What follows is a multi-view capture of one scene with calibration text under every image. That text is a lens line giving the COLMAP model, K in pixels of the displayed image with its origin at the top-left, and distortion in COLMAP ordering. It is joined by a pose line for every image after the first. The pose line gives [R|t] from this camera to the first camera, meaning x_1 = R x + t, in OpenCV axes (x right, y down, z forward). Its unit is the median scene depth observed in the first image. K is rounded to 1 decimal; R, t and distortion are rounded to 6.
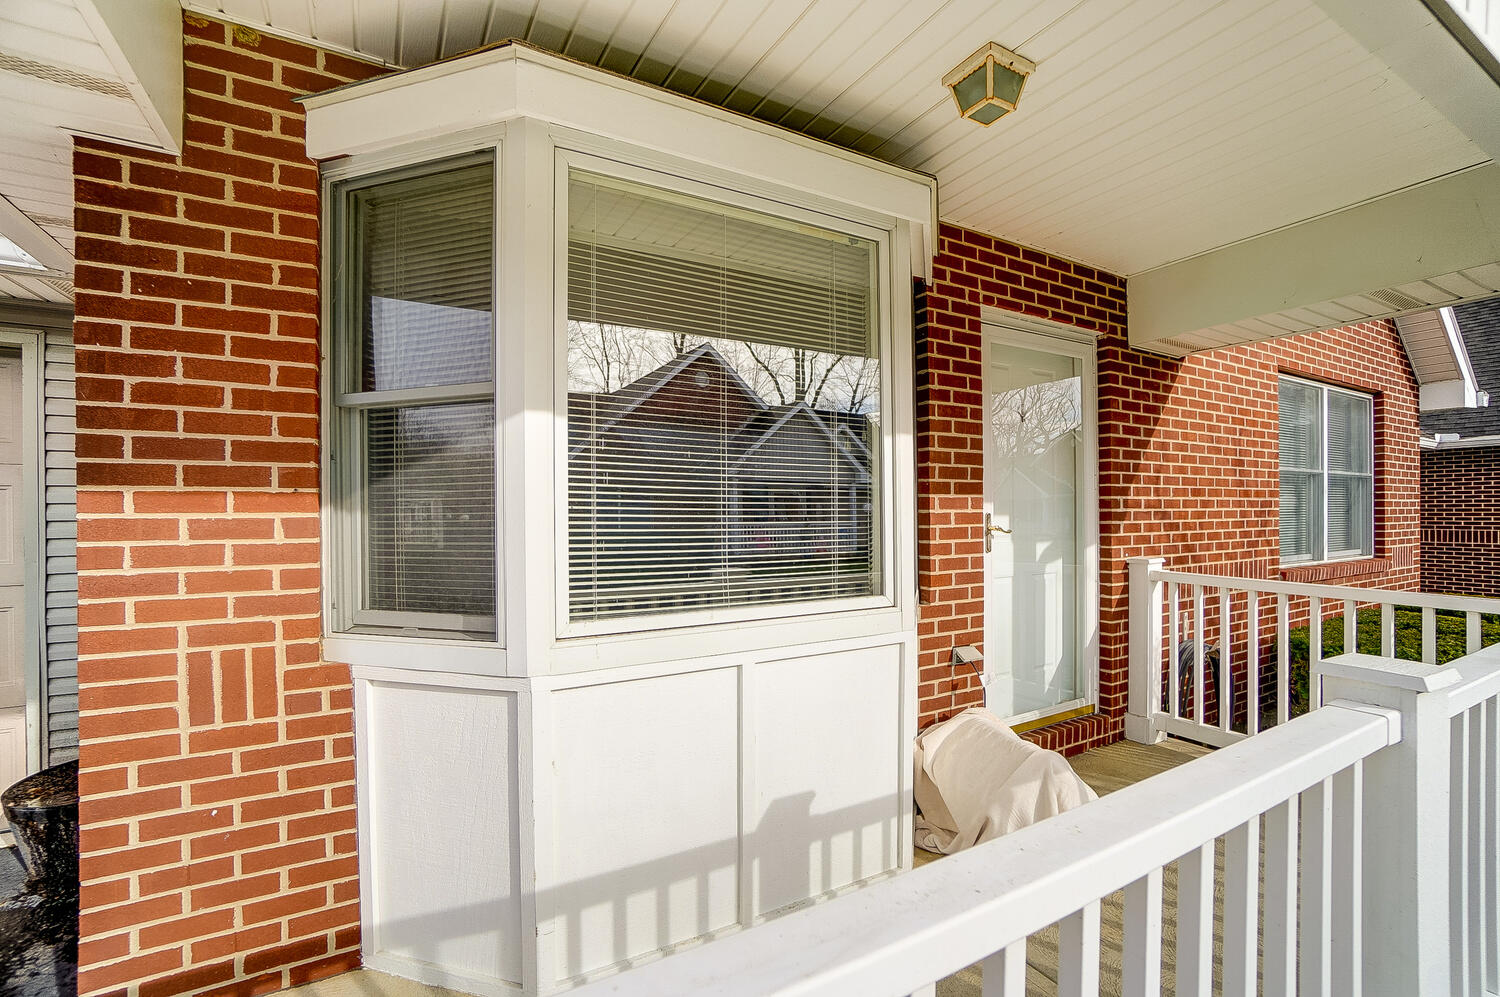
lens RADIAL K [[660.7, 0, 746.7], [0, 660.7, 505.2], [0, 0, 1]] dist [-0.064833, 0.022074]
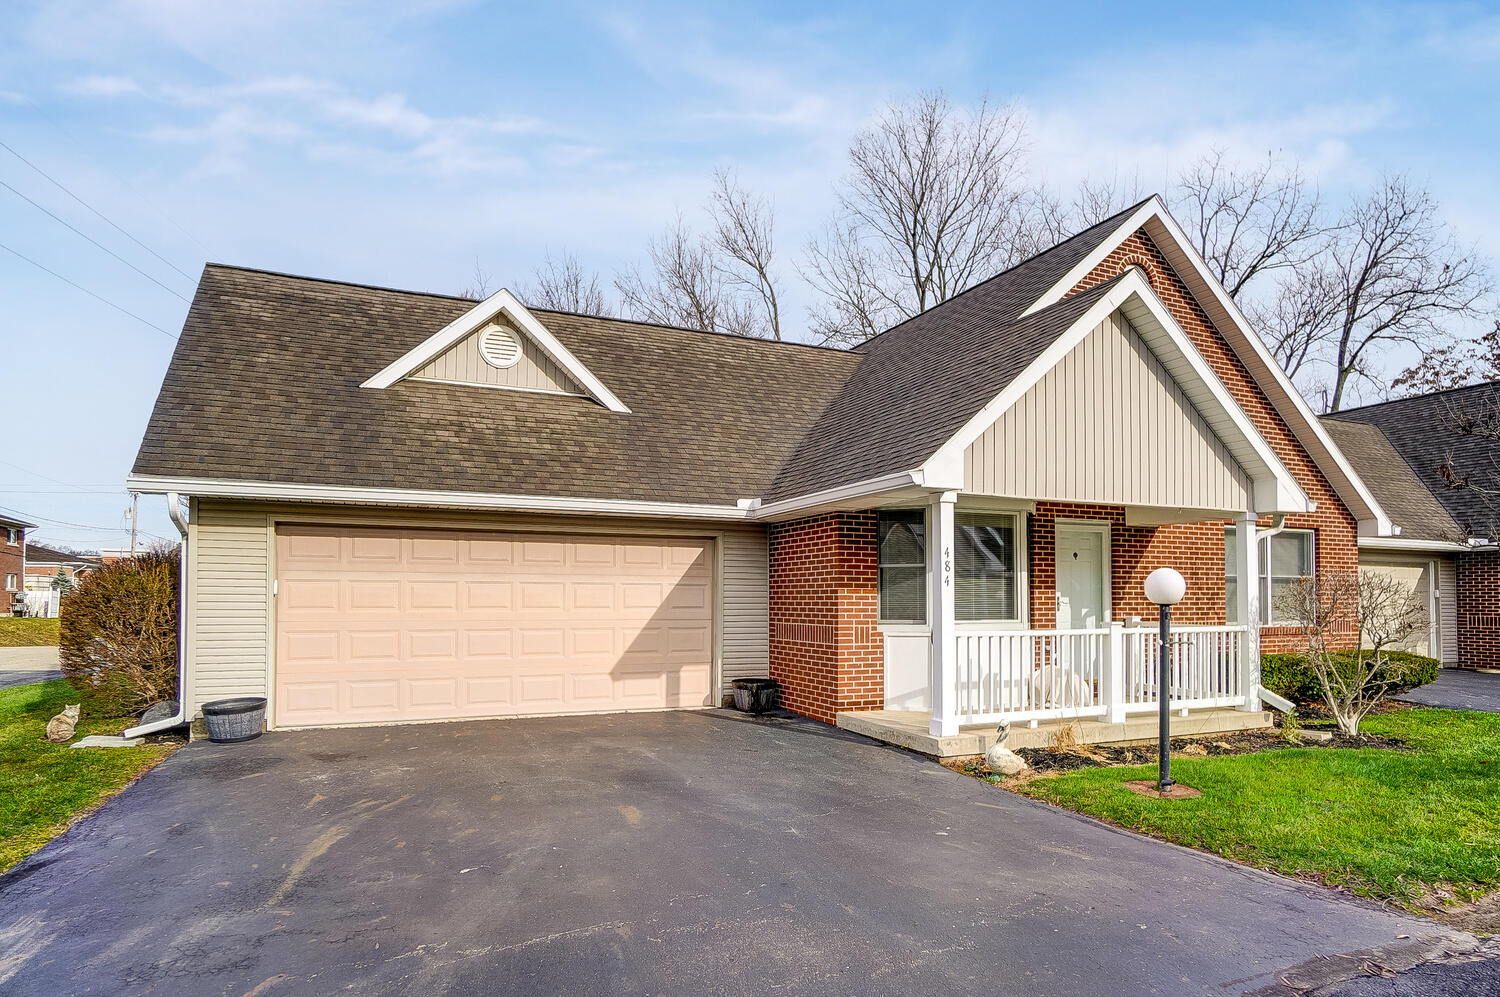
lens RADIAL K [[869.3, 0, 750.0], [0, 869.3, 498.5], [0, 0, 1]] dist [-0.022113, 0.026047]
pose [[0.995510, 0.014857, -0.093484, -0.560904], [-0.021789, 0.997052, -0.073572, -0.100162], [0.092115, 0.075279, 0.992899, -2.680902]]
